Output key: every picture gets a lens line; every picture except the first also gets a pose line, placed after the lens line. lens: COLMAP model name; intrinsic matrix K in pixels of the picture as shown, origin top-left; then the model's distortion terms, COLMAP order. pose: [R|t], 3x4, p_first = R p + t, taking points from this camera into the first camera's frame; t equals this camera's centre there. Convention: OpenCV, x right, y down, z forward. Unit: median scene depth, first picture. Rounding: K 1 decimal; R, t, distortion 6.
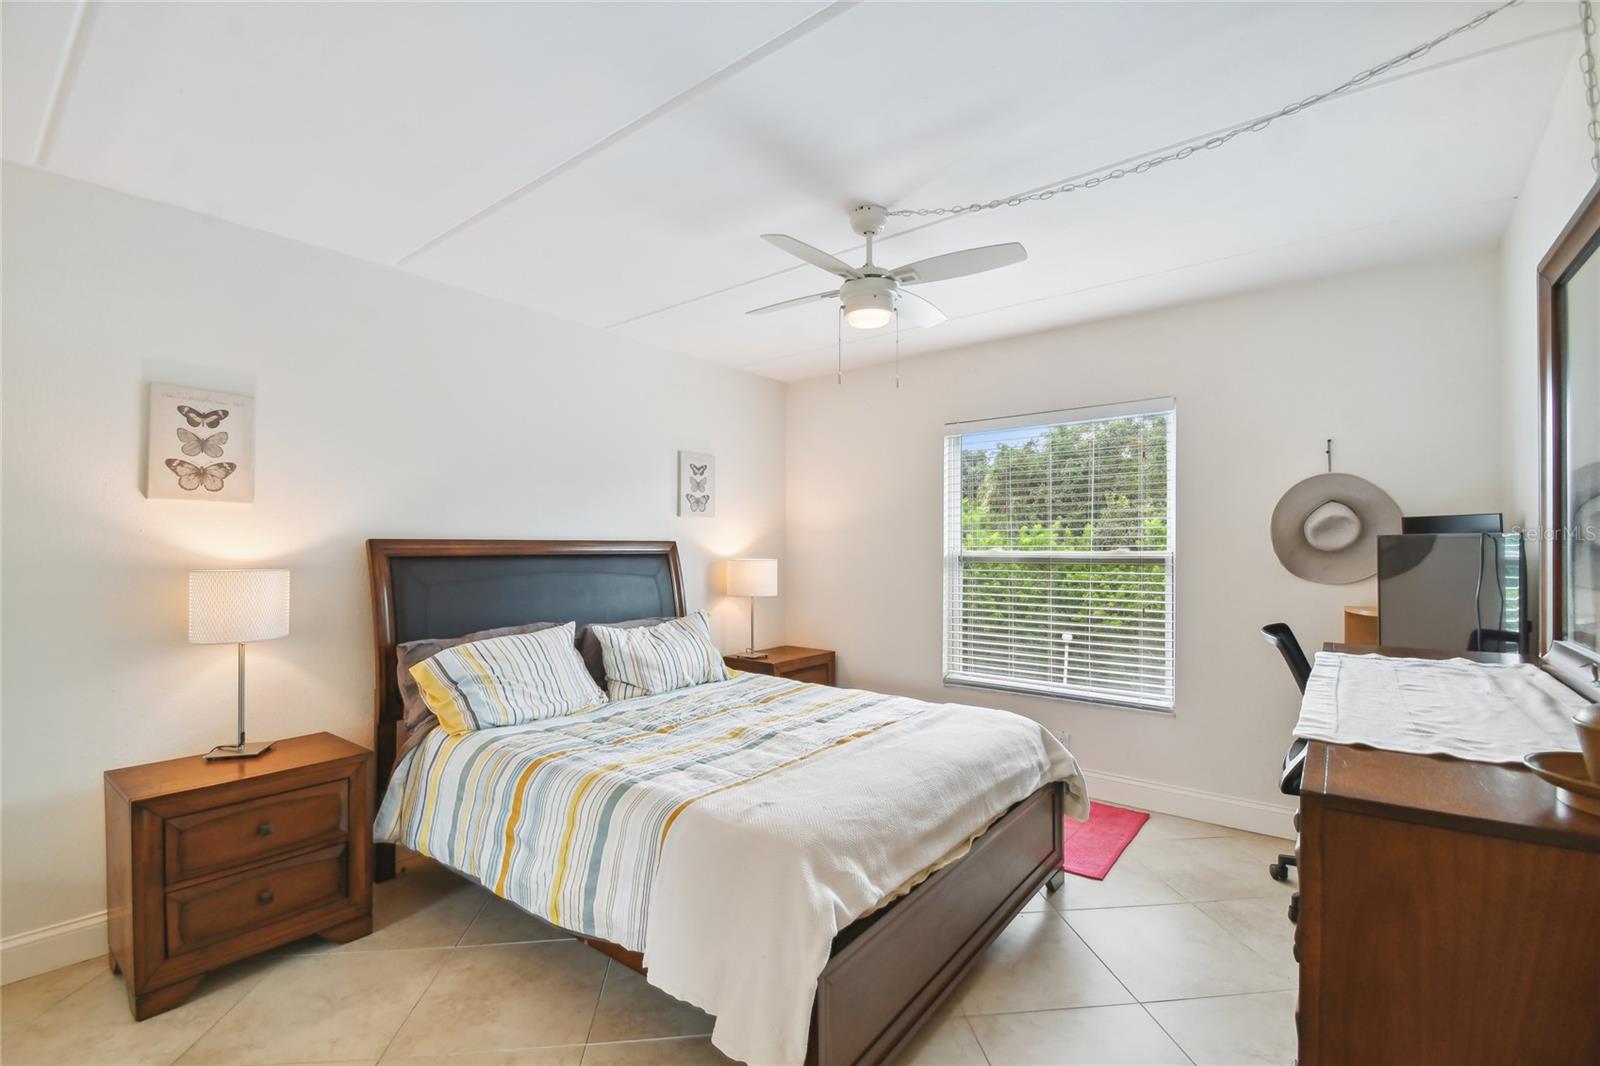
lens RADIAL K [[701.7, 0, 813.2], [0, 701.7, 540.0], [0, 0, 1]] dist [0.030738, -0.000033]
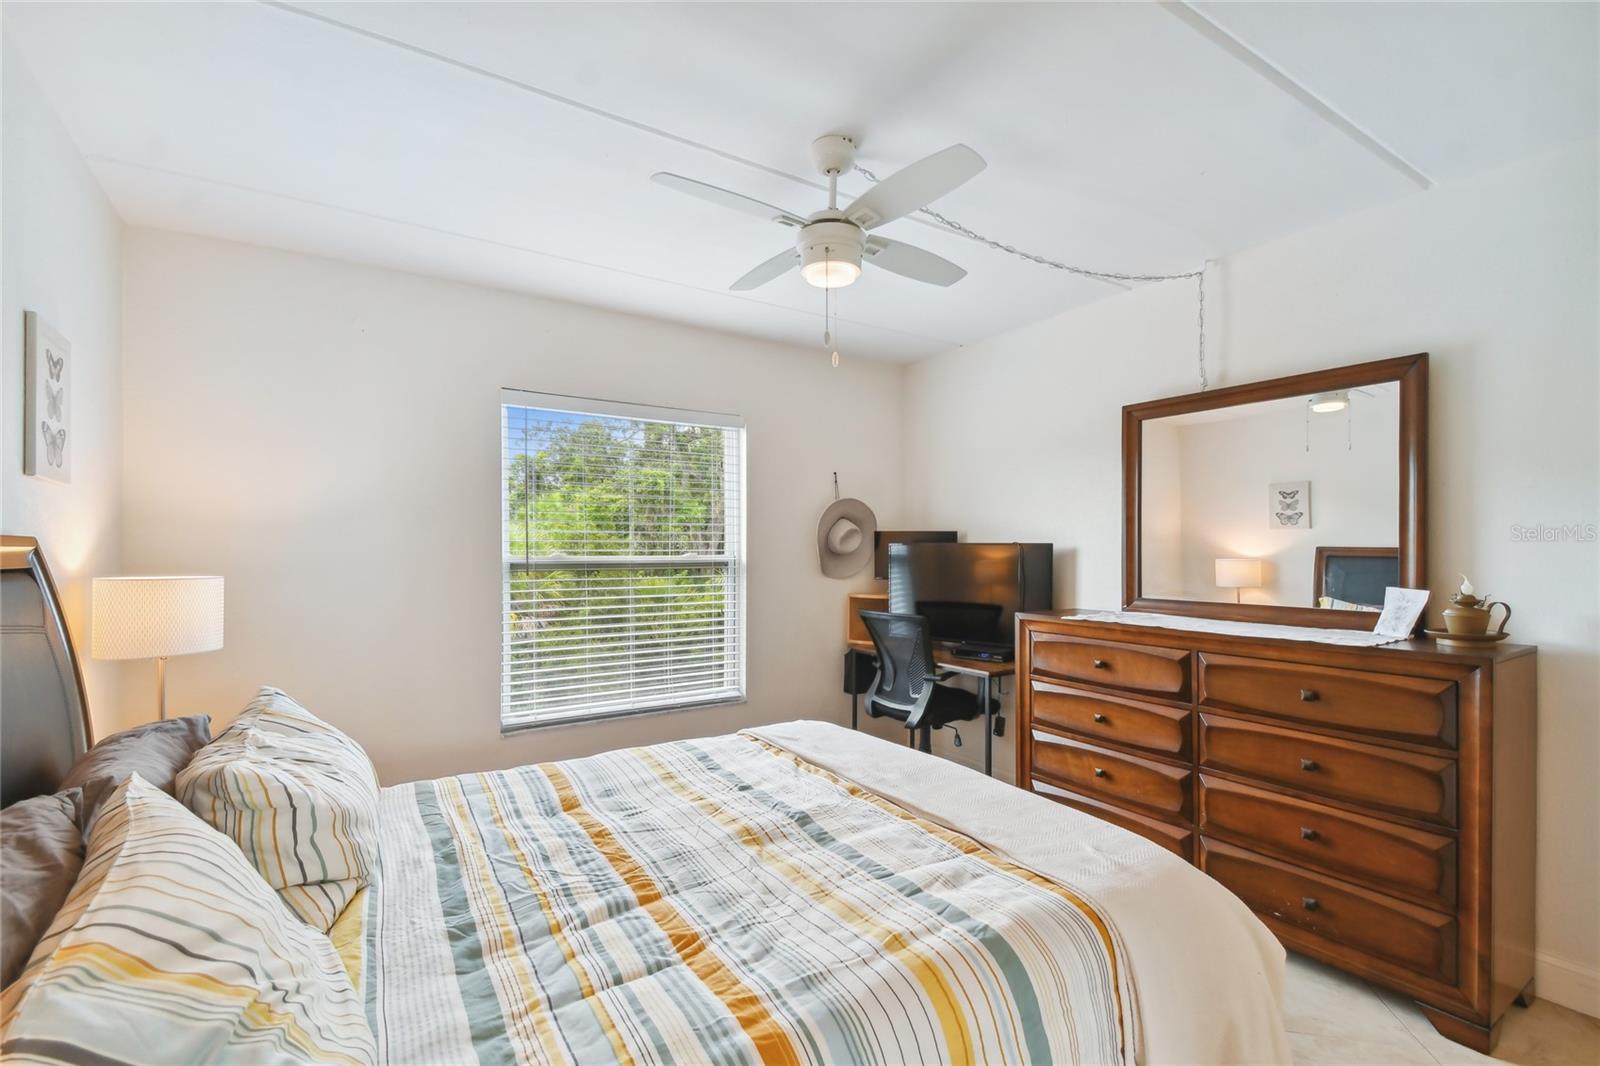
lens RADIAL K [[701.7, 0, 813.2], [0, 701.7, 540.0], [0, 0, 1]] dist [0.030738, -0.000033]
pose [[0.339012, 0.013463, 0.940686, -0.680318], [-0.006455, 0.999907, -0.011984, 0.006406], [-0.940760, -0.002010, 0.339068, 0.701379]]
